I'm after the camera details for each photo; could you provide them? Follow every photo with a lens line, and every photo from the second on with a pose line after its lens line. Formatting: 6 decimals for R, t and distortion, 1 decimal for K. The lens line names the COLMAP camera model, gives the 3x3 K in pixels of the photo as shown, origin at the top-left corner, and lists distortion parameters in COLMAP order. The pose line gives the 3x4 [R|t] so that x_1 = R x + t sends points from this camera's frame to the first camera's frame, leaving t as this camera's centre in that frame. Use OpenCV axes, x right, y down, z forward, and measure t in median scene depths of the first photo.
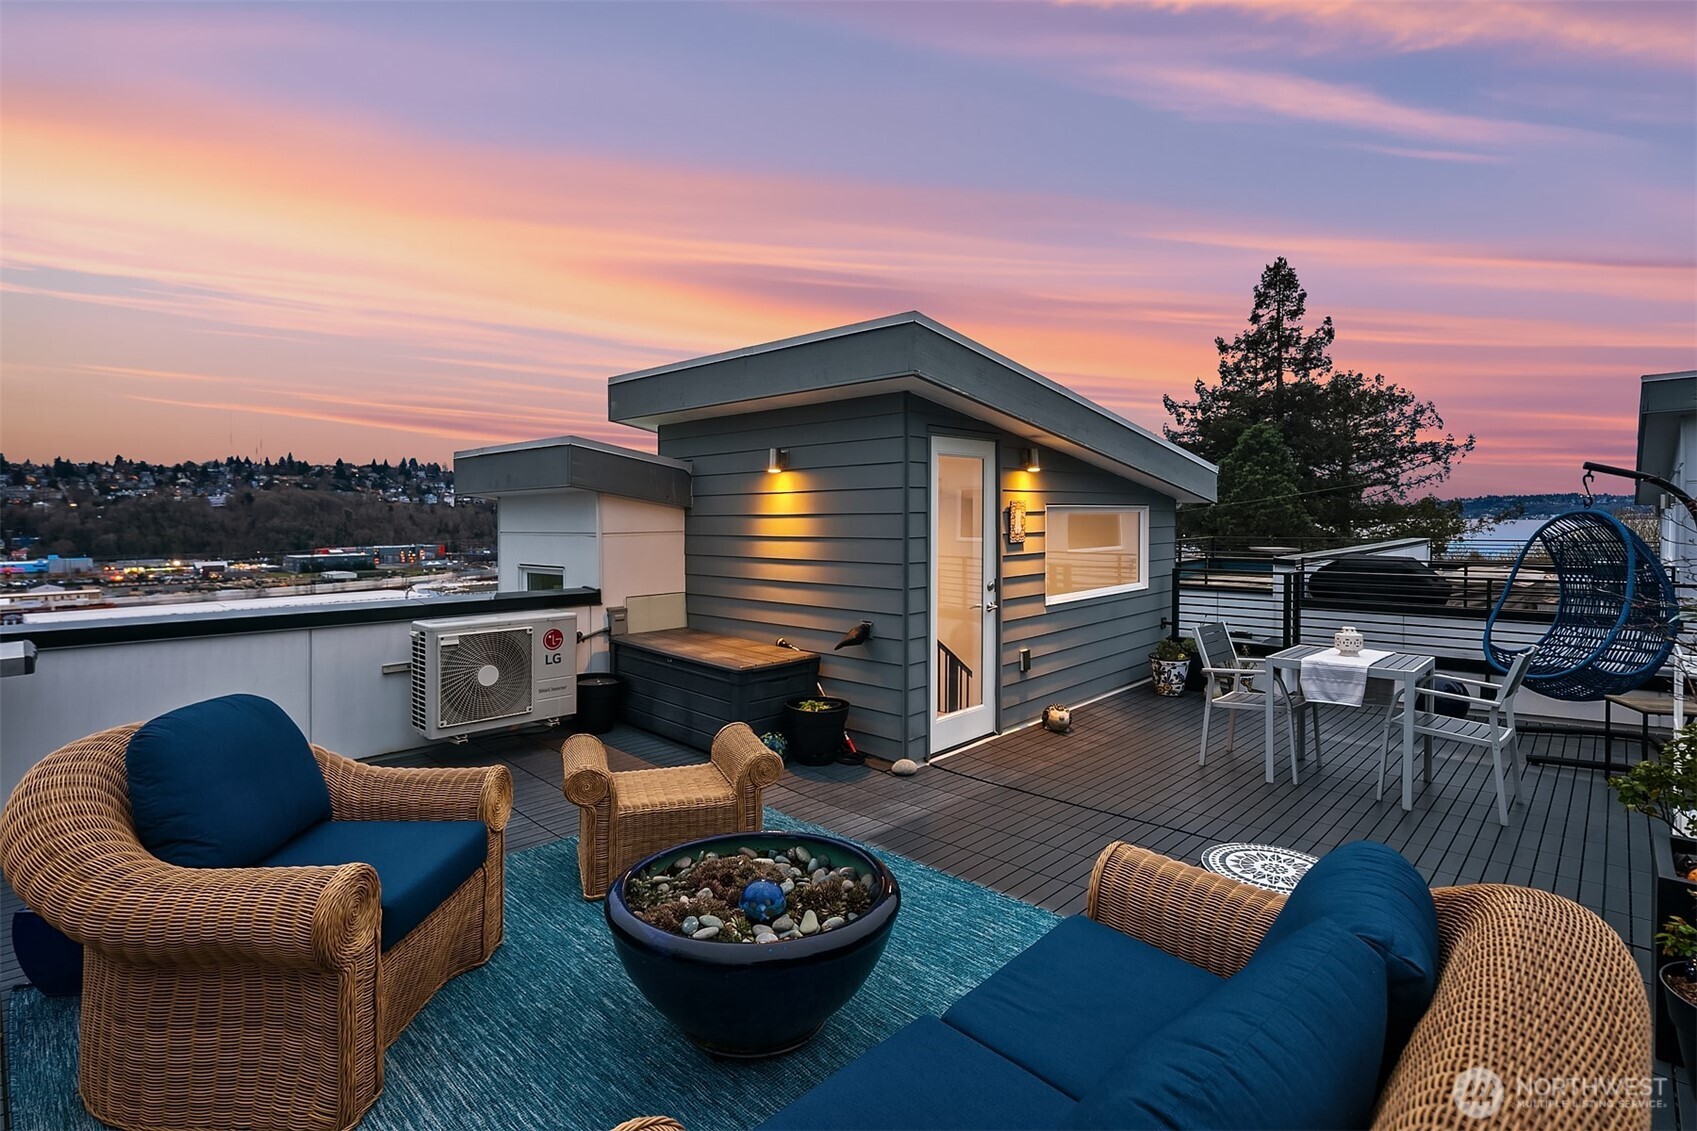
lens RADIAL K [[825.2, 0, 853.9], [0, 825.2, 558.2], [0, 0, 1]] dist [0.003245, -0.001634]
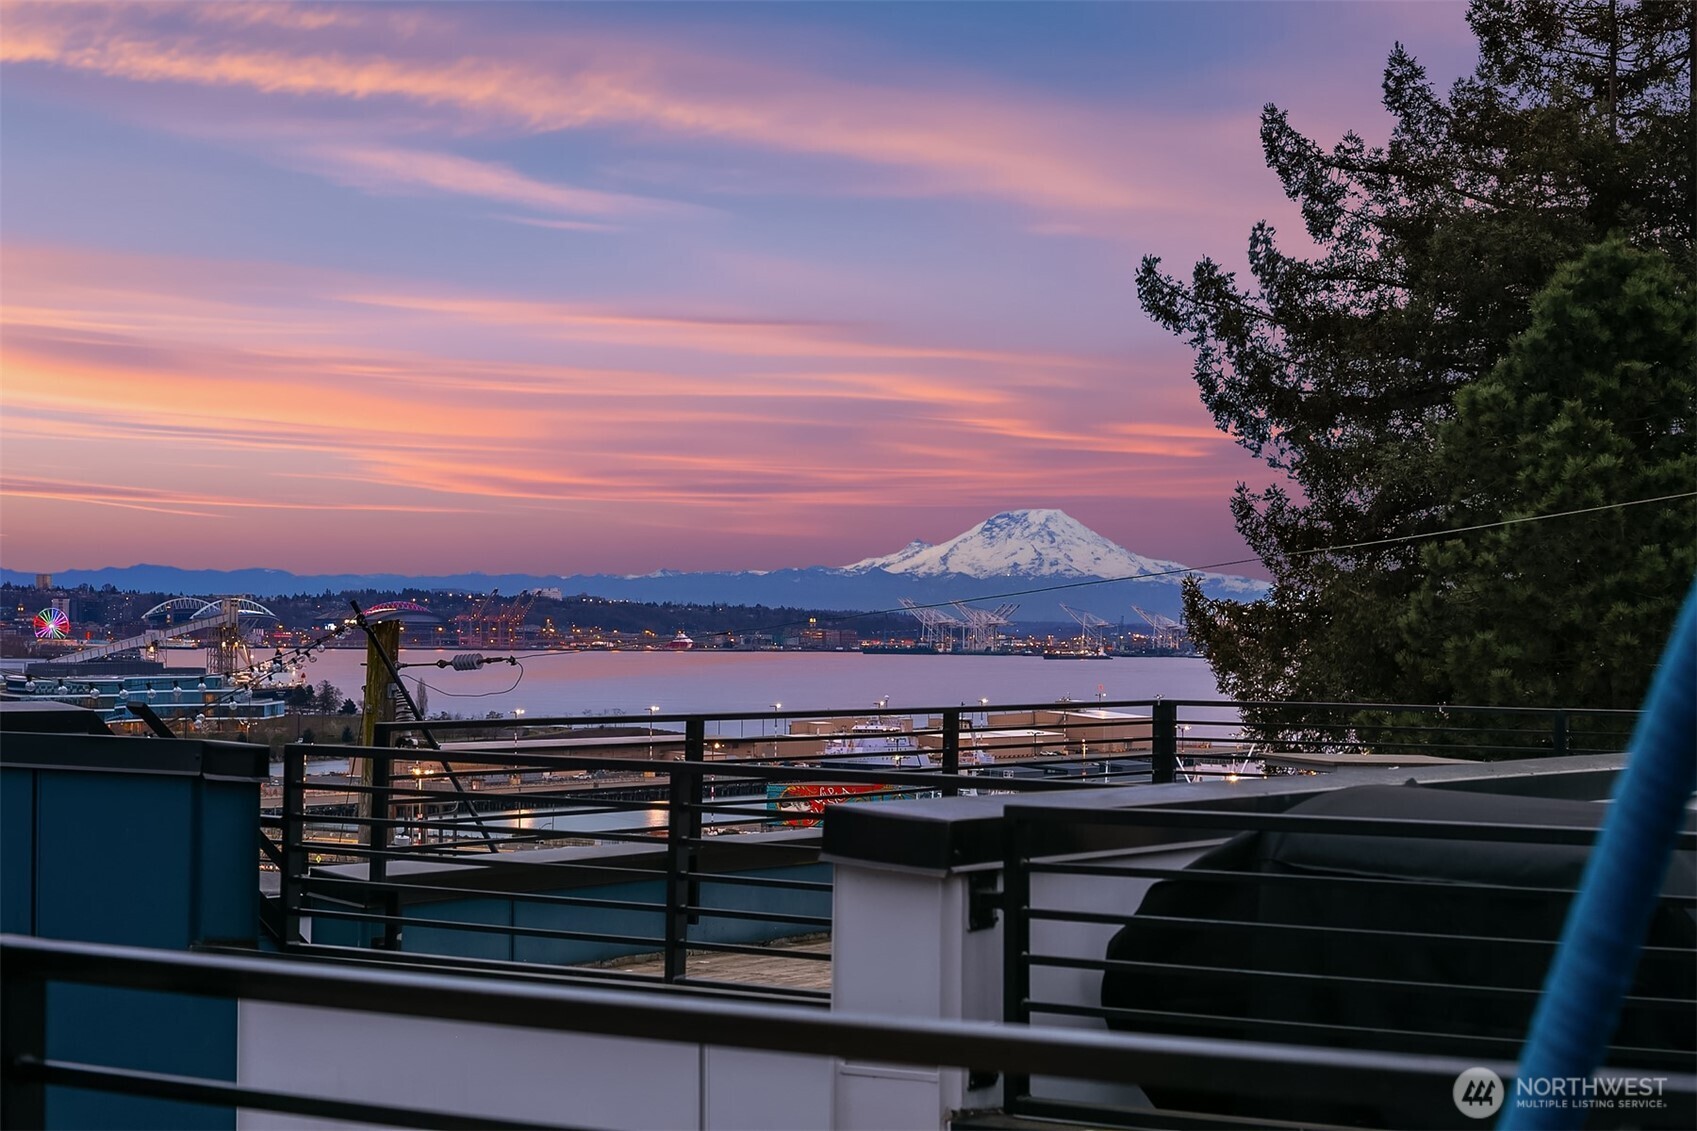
lens RADIAL K [[3442.3, 0, 854.3], [0, 3442.3, 561.7], [0, 0, 1]] dist [-0.261833, 0.000000]
pose [[0.980724, 0.026324, 0.193618, 0.086744], [-0.012821, 0.997418, -0.070668, -0.000387], [-0.194978, 0.066823, 0.978529, 0.095253]]
